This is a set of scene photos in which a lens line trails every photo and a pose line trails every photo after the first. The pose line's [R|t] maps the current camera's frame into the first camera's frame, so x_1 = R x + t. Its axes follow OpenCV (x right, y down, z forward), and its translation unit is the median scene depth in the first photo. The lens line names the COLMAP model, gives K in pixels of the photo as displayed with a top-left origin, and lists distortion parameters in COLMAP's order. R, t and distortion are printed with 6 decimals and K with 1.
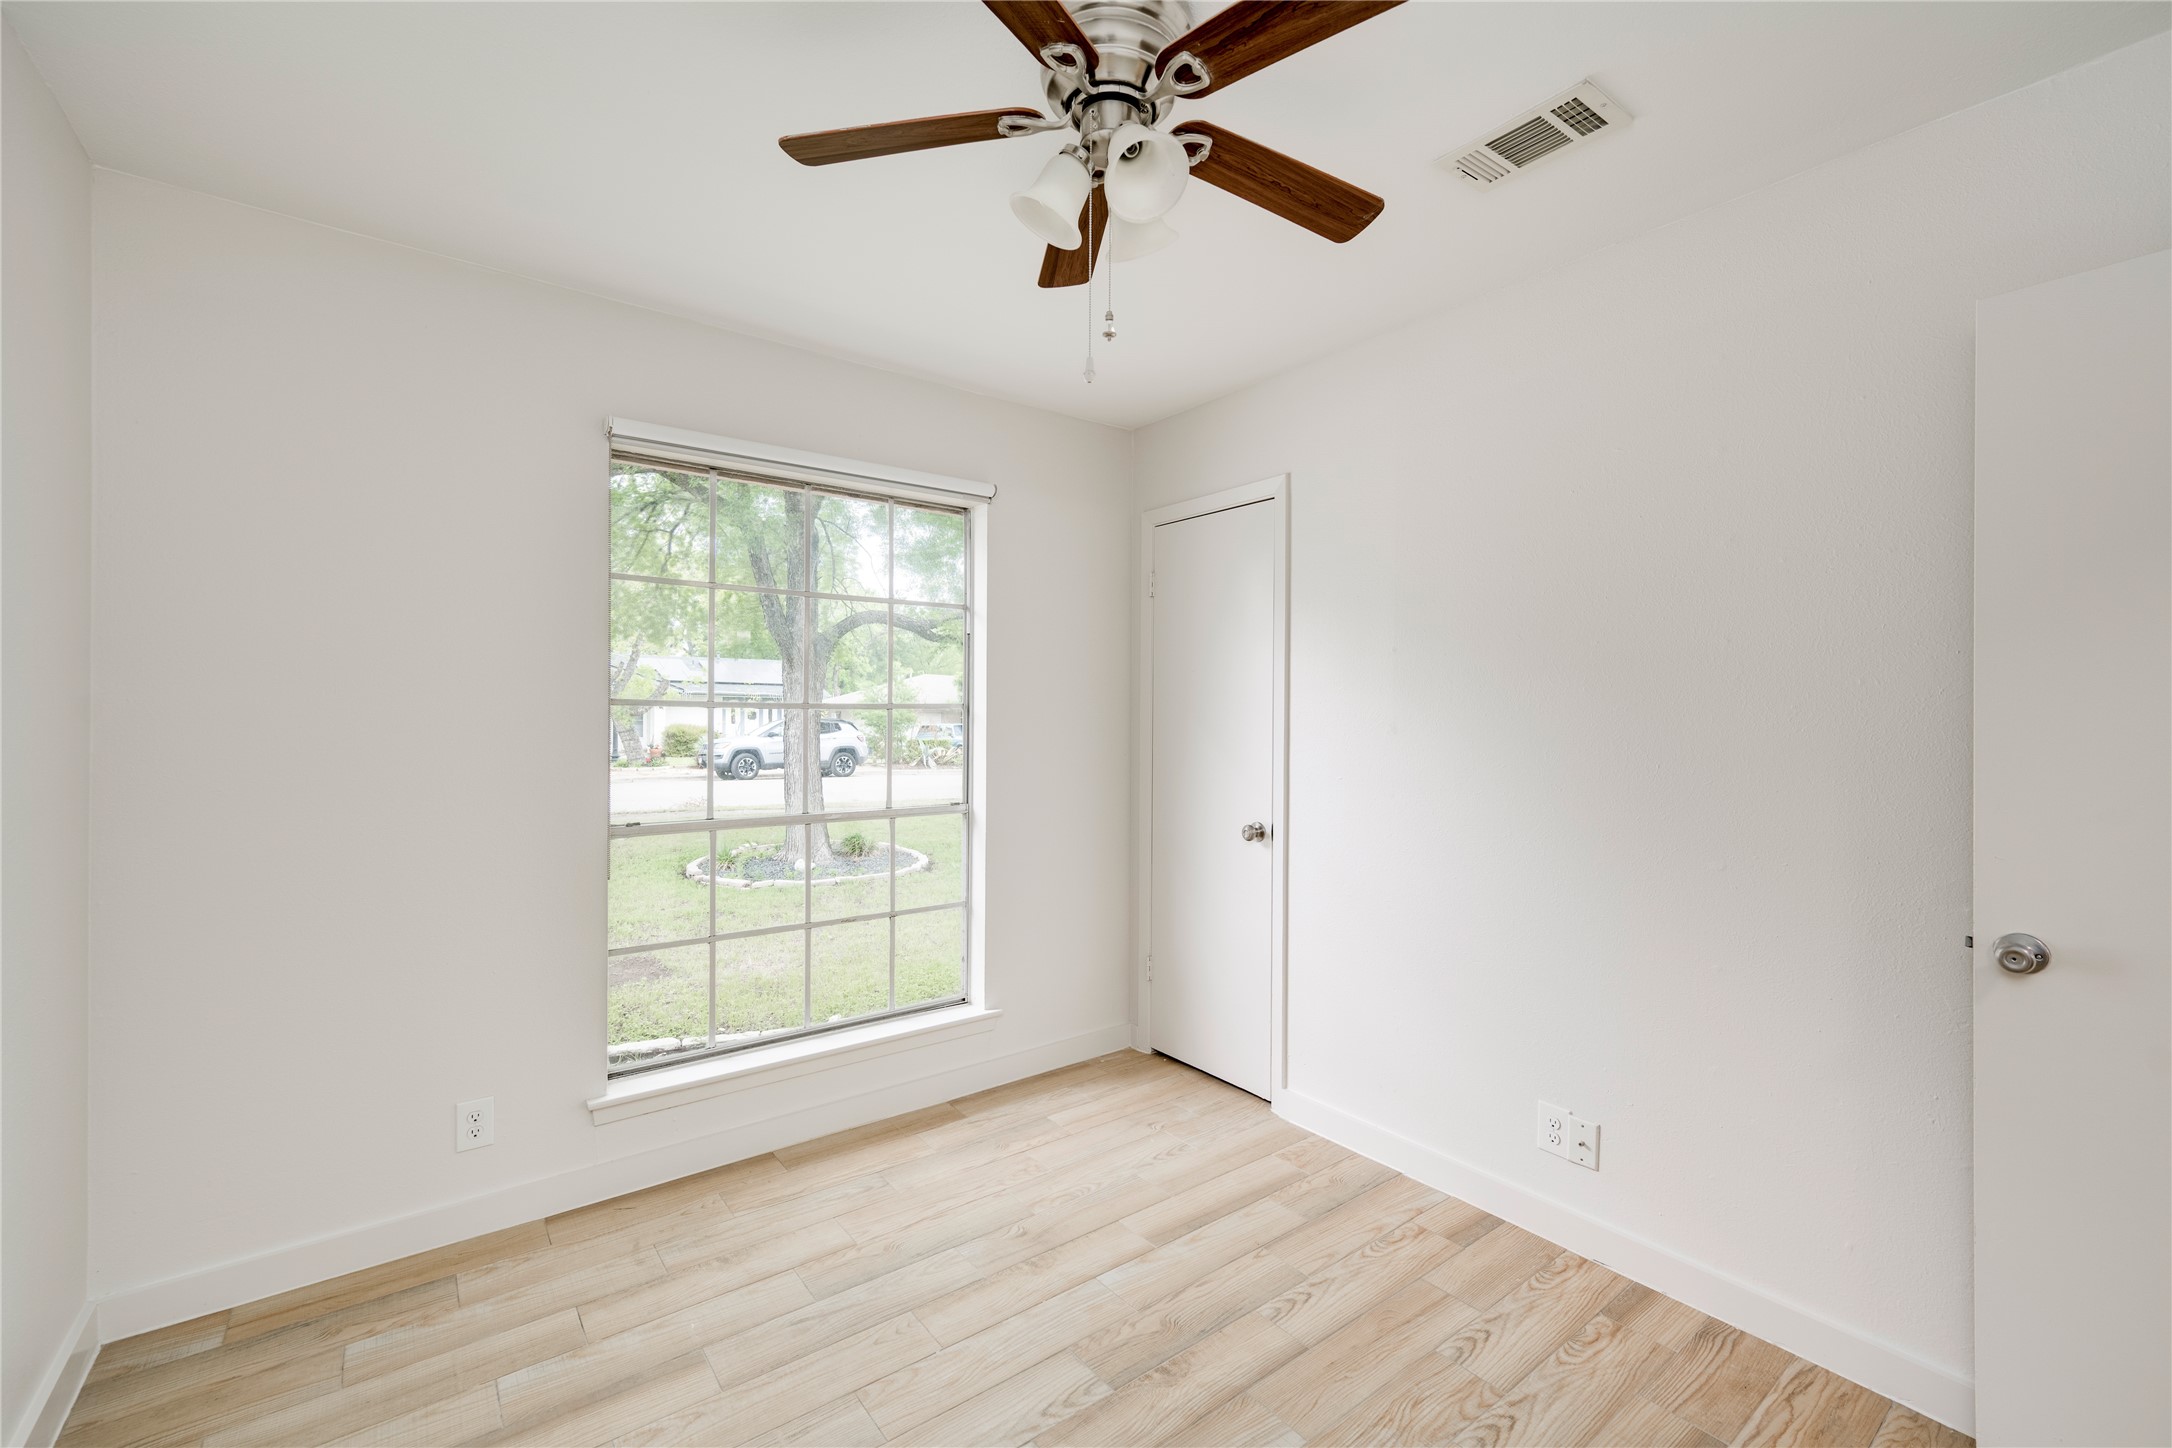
lens RADIAL K [[917.5, 0, 1110.2], [0, 917.5, 716.4], [0, 0, 1]] dist [0.002574, 0.000210]
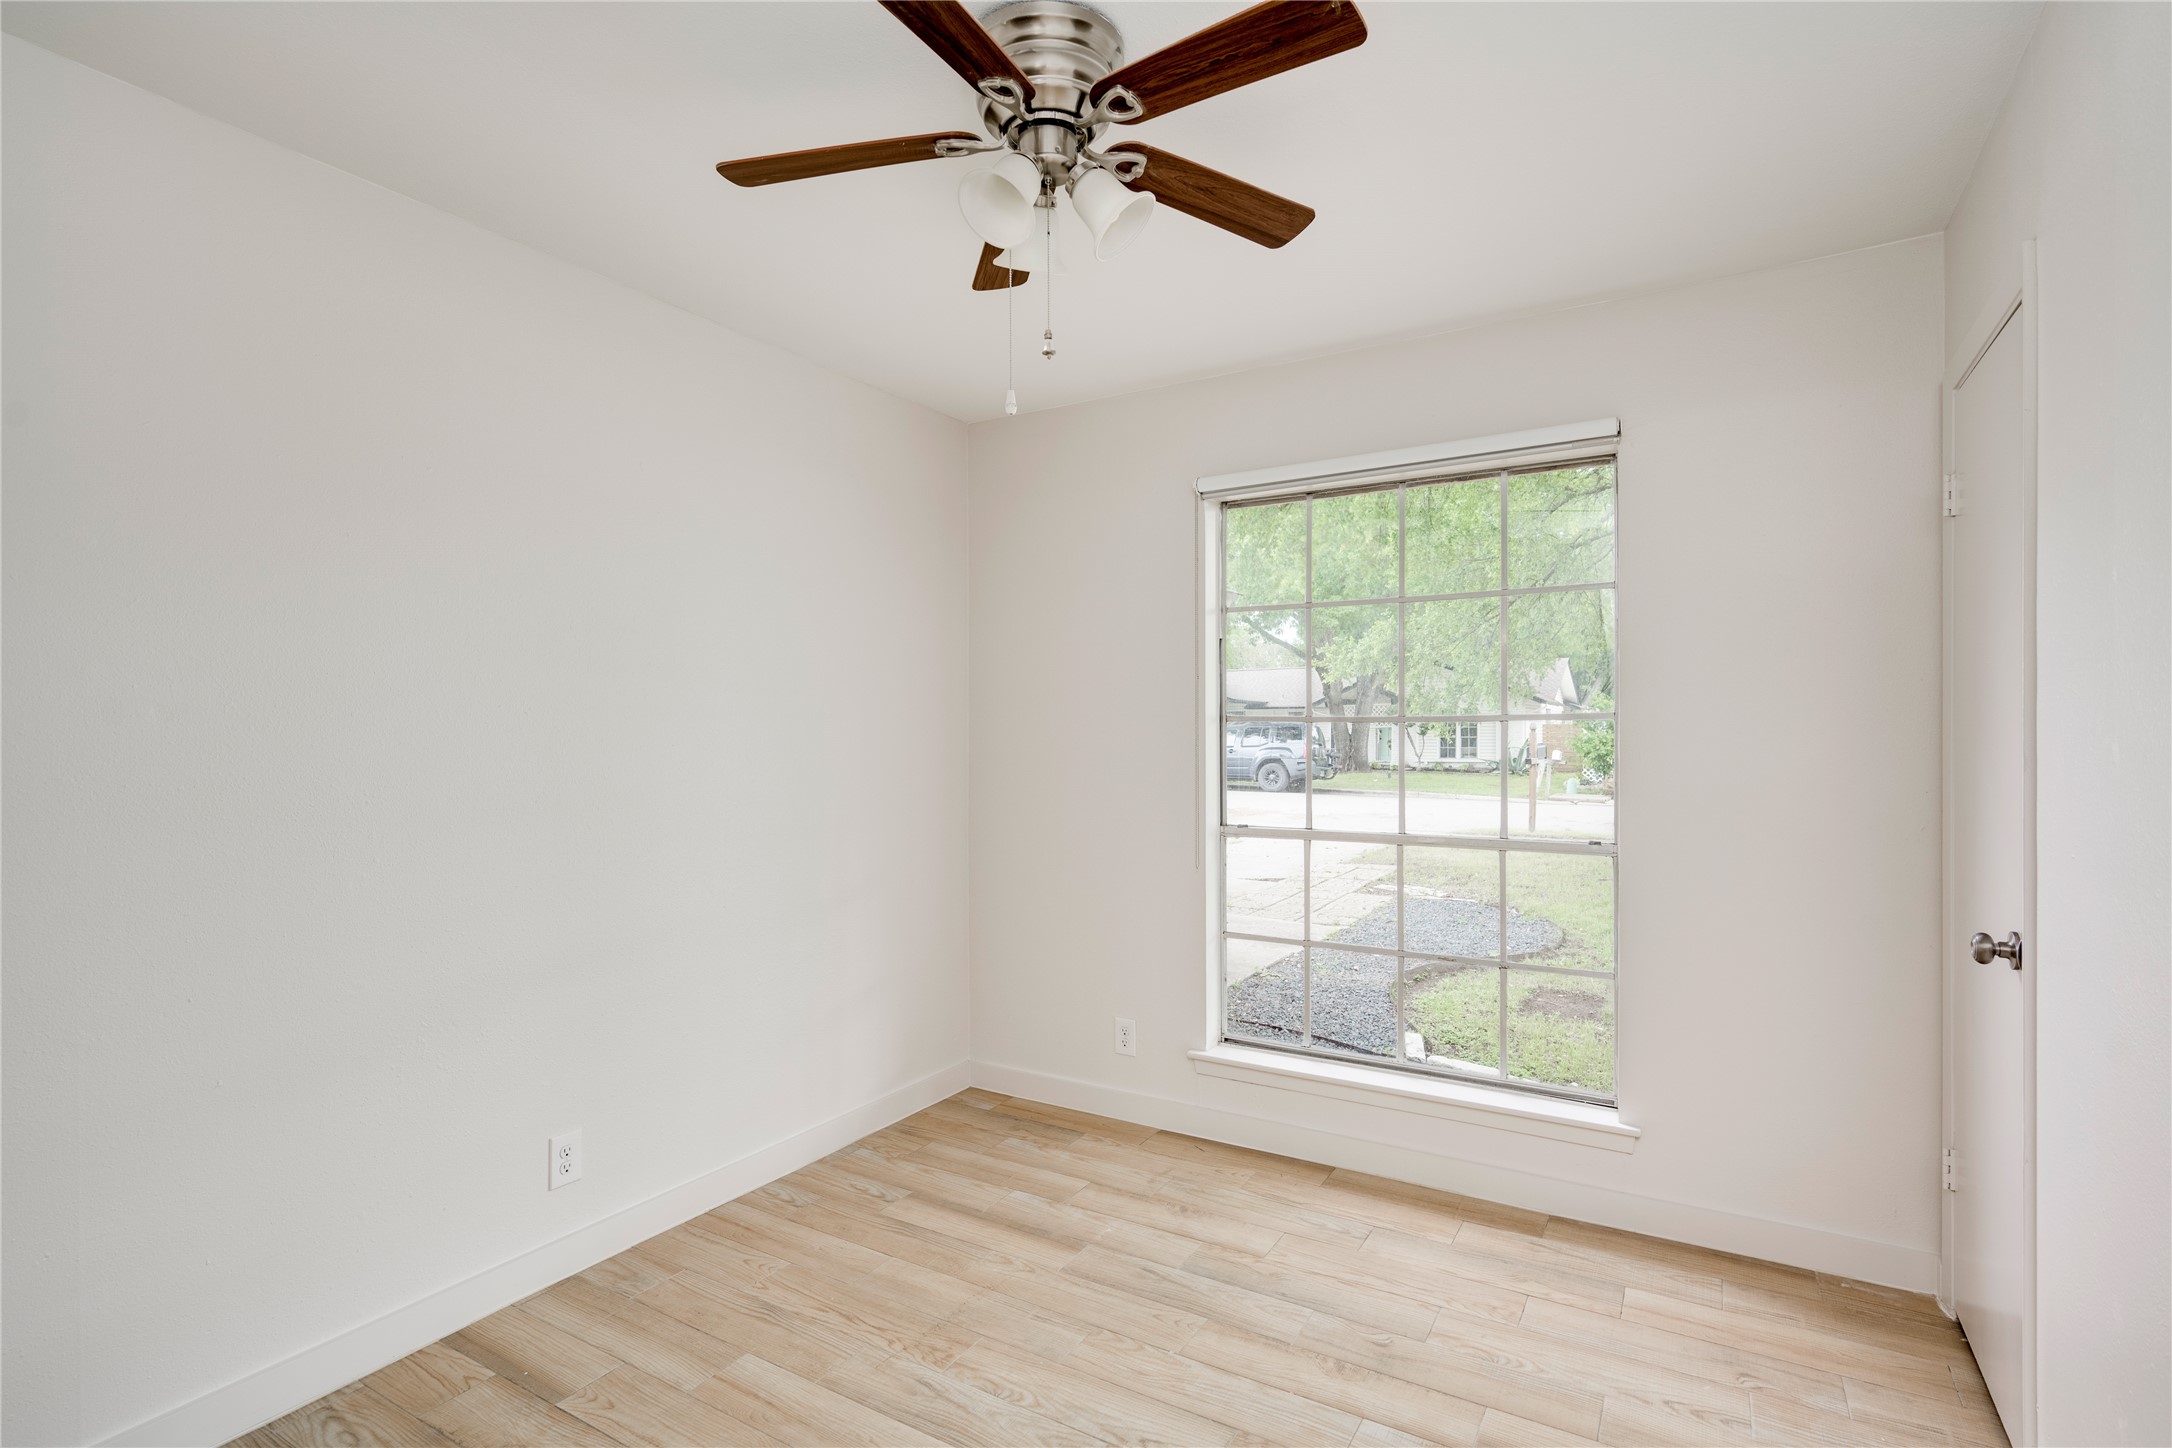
lens RADIAL K [[1057.2, 0, 1096.0], [0, 1057.2, 728.3], [0, 0, 1]] dist [-0.000396, 0.000450]
pose [[0.347261, -0.006935, -0.937743, 0.672721], [0.004085, 0.999974, -0.005883, 0.003868], [0.937760, -0.001788, 0.347281, 0.389246]]
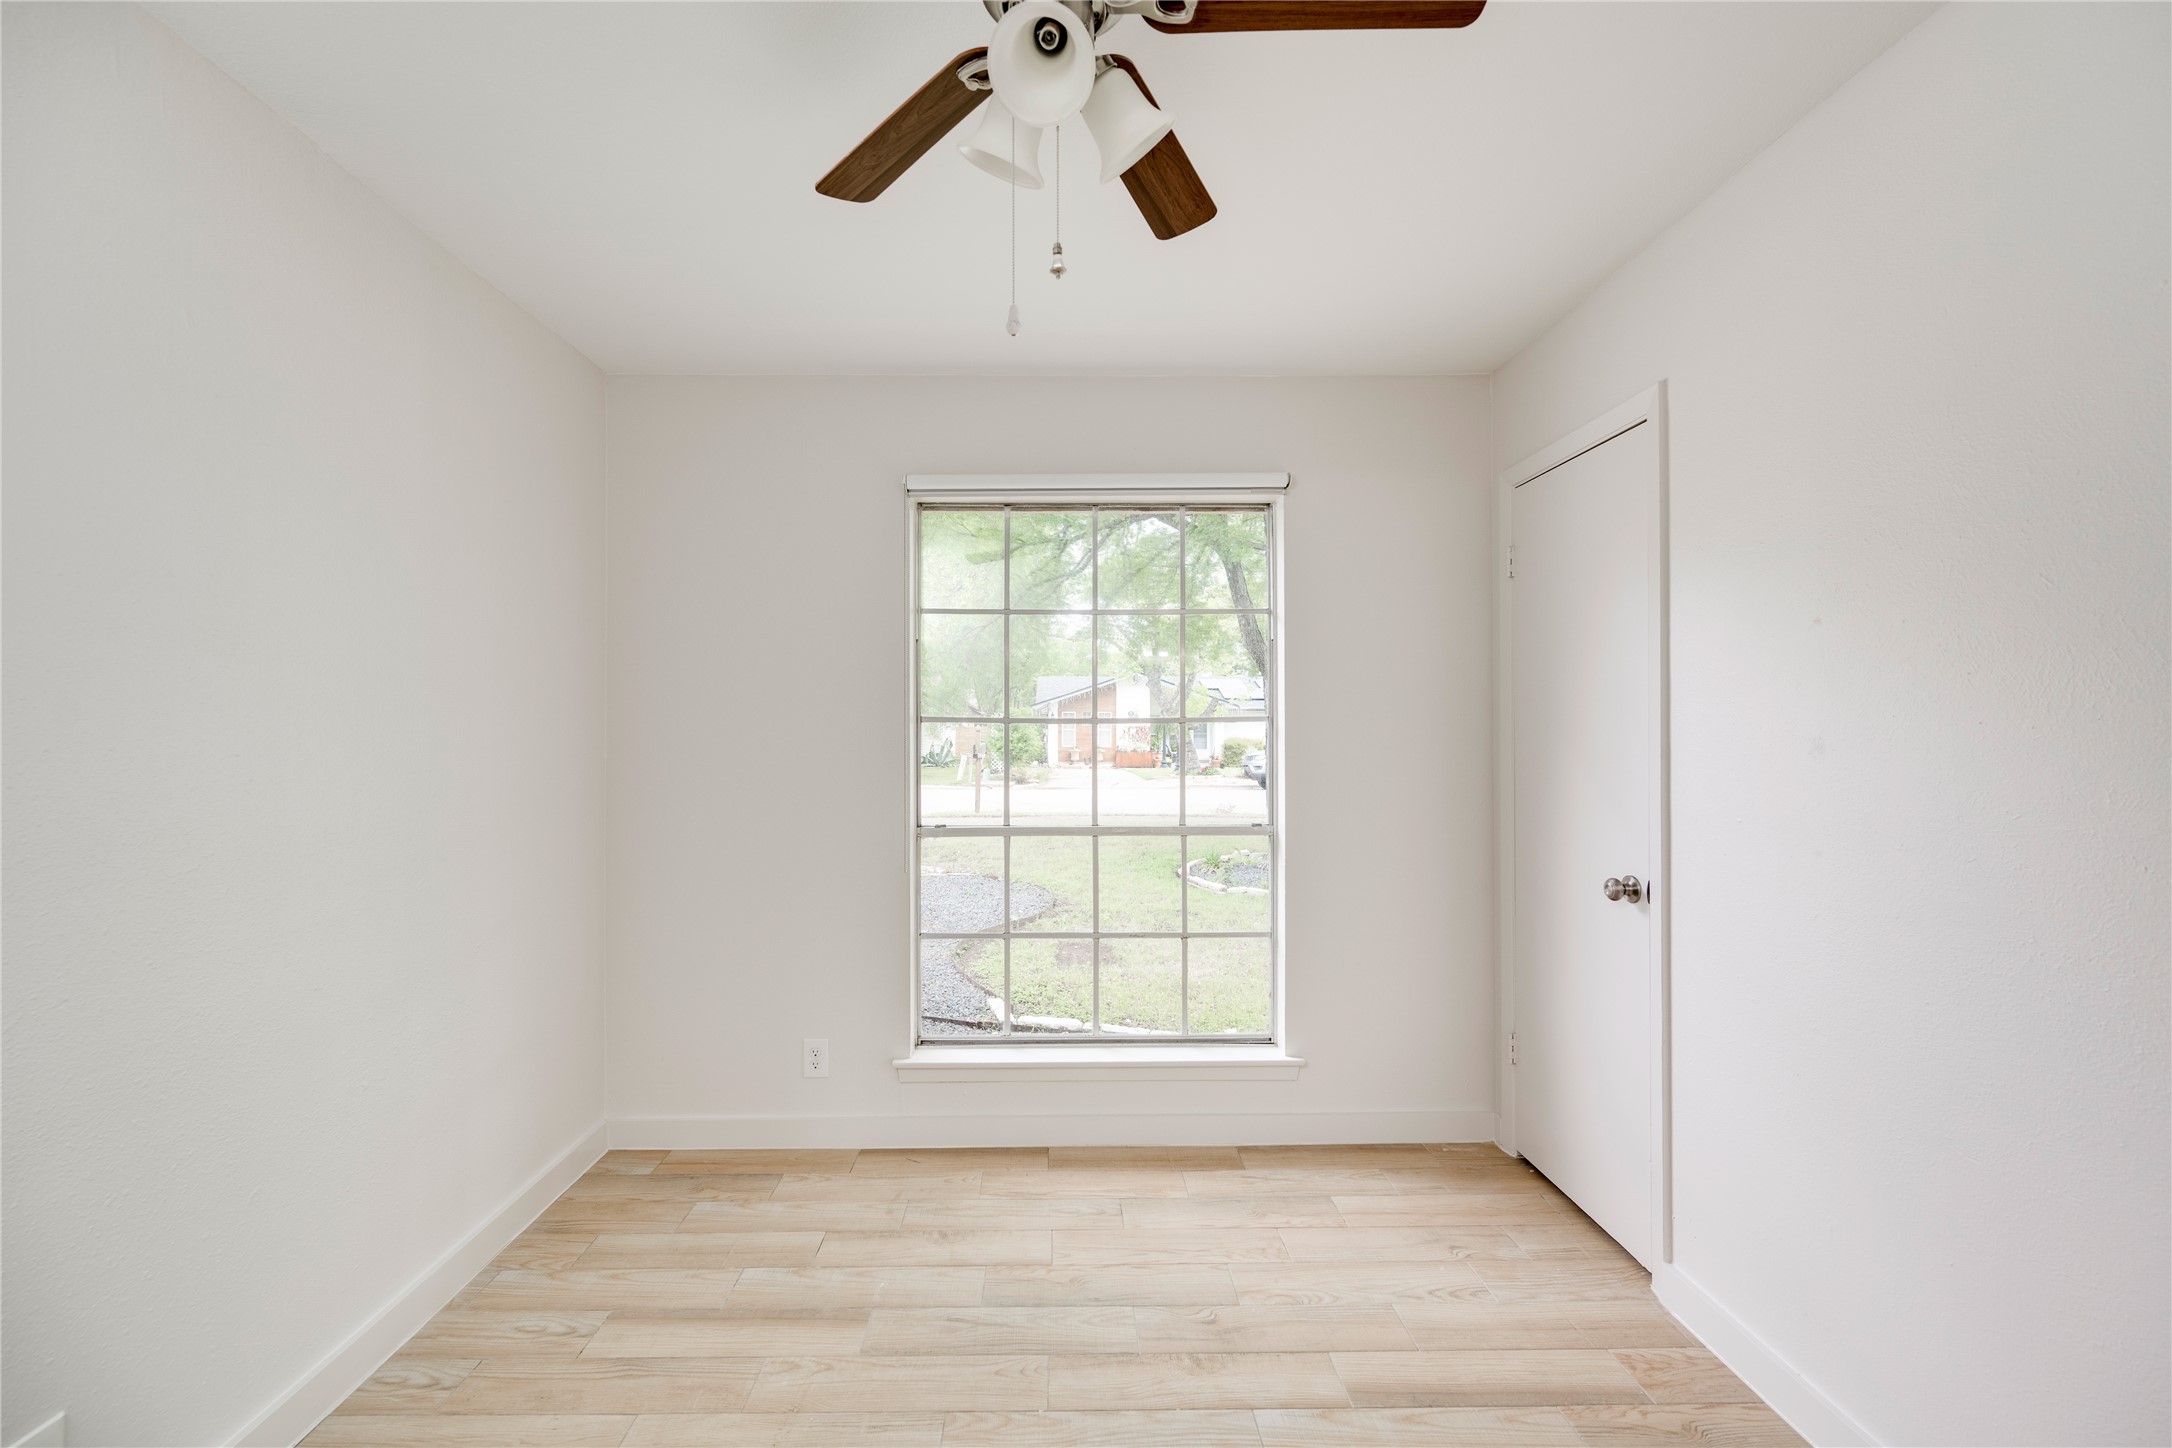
lens RADIAL K [[894.3, 0, 1066.3], [0, 894.3, 721.2], [0, 0, 1]] dist [-0.001071, -0.000496]
pose [[0.790353, -0.011667, -0.612541, 0.300764], [0.005860, 0.999917, -0.011484, 0.000560], [0.612624, 0.005486, 0.790356, 0.222263]]
